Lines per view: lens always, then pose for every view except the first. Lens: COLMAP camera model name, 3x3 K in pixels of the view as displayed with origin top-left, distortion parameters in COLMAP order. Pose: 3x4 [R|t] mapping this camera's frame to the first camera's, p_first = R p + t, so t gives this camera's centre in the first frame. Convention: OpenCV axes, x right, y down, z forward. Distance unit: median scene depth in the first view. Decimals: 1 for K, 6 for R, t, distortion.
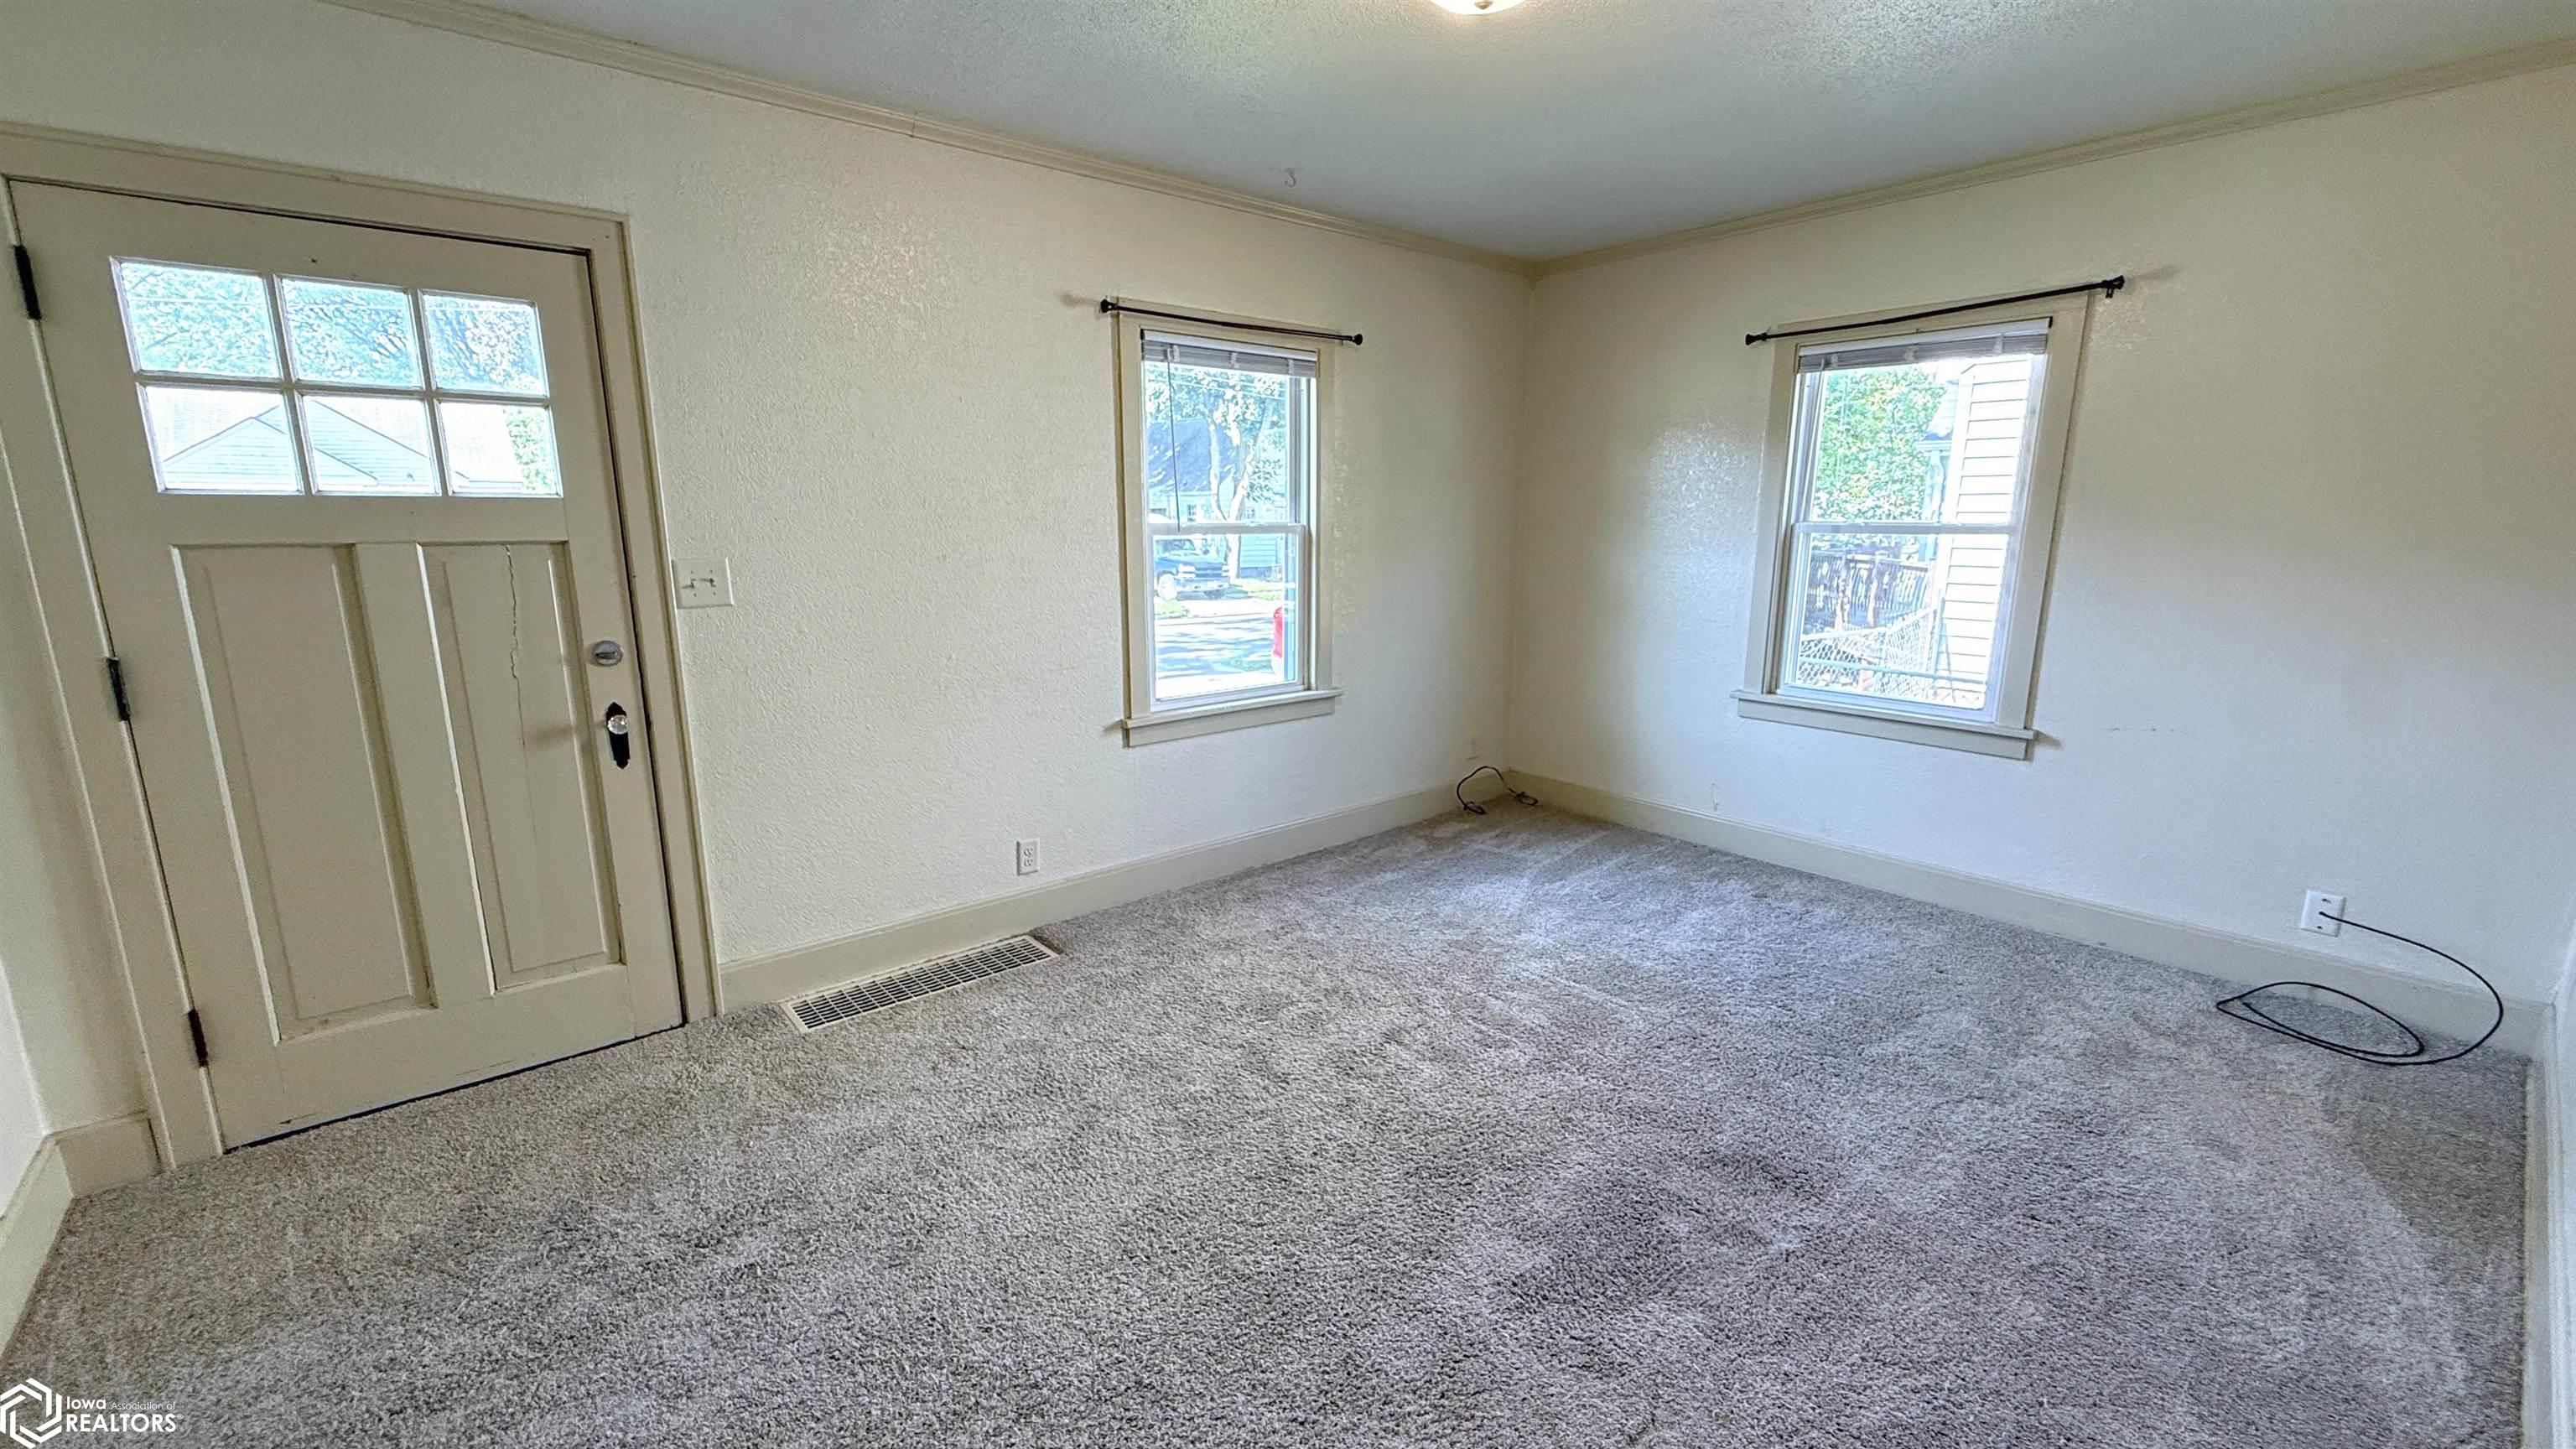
lens RADIAL K [[1031.5, 0, 1283.1], [0, 1031.5, 723.2], [0, 0, 1]] dist [0.000418, -0.000168]
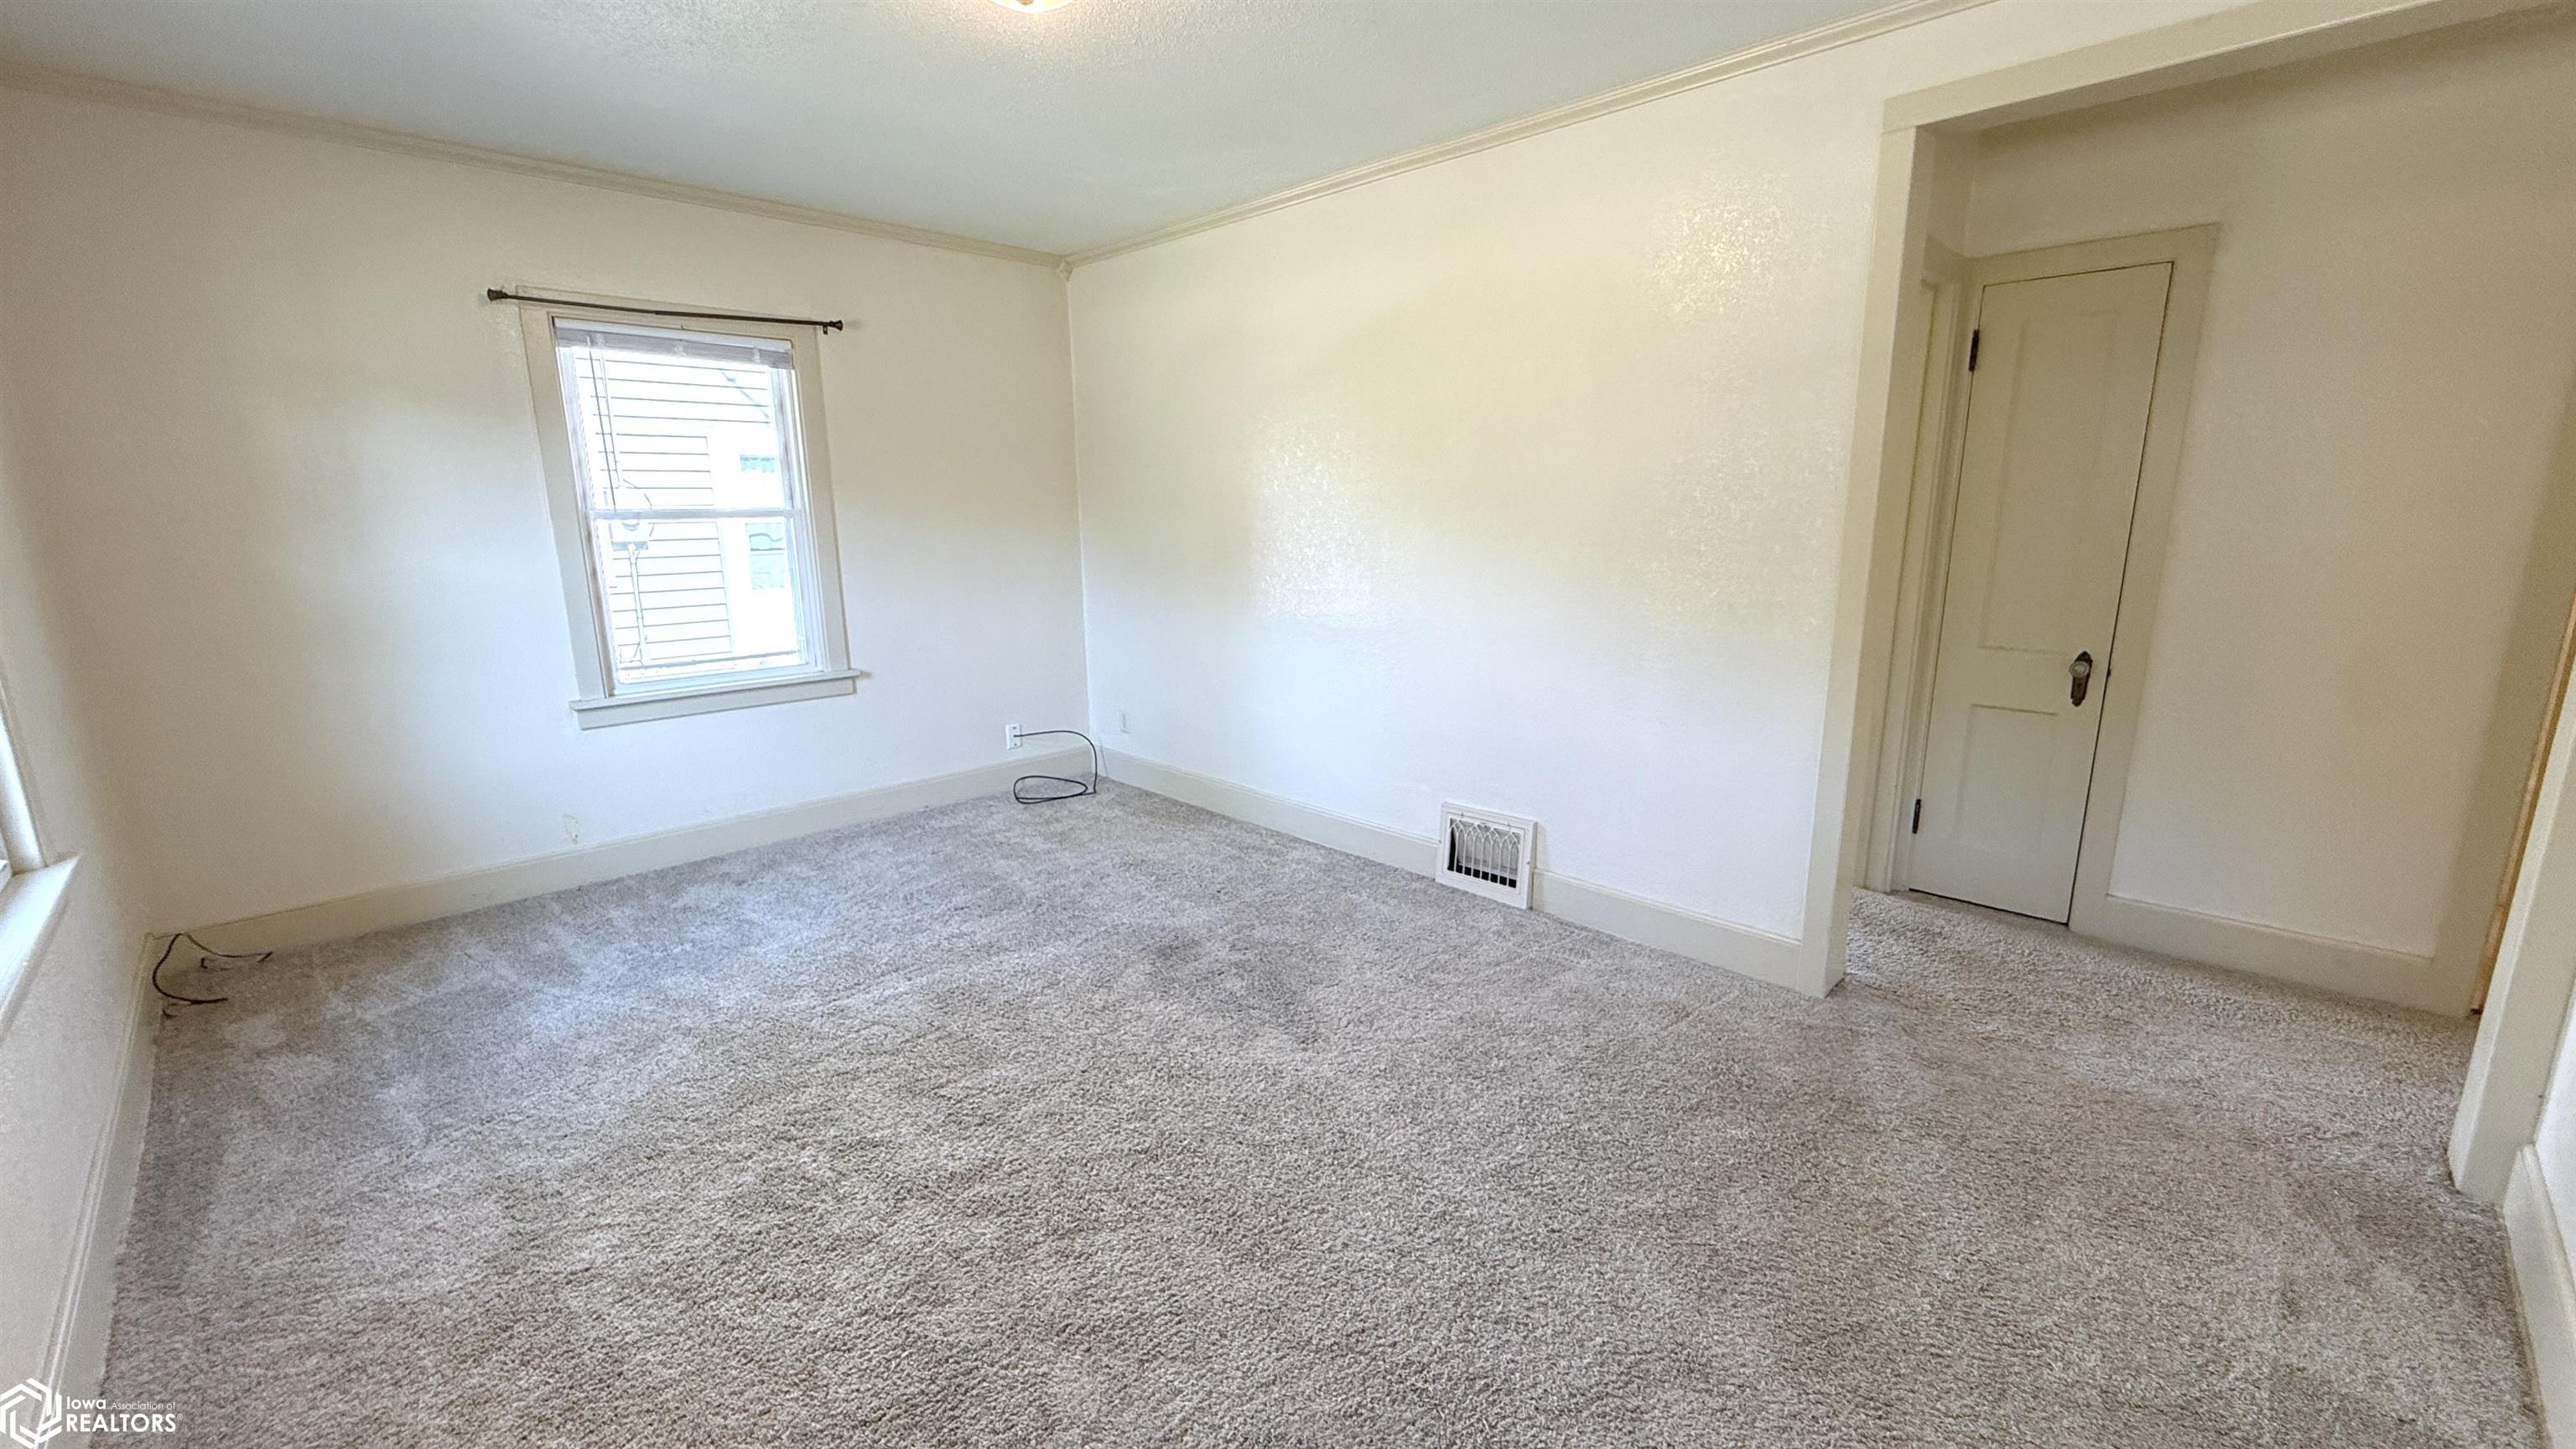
lens RADIAL K [[1031.5, 0, 1283.1], [0, 1031.5, 723.2], [0, 0, 1]] dist [0.000418, -0.000168]
pose [[-0.081452, -0.207561, 0.974825, -0.556604], [0.209025, 0.952766, 0.220330, -0.096403], [-0.974512, 0.221709, -0.034219, 0.521608]]
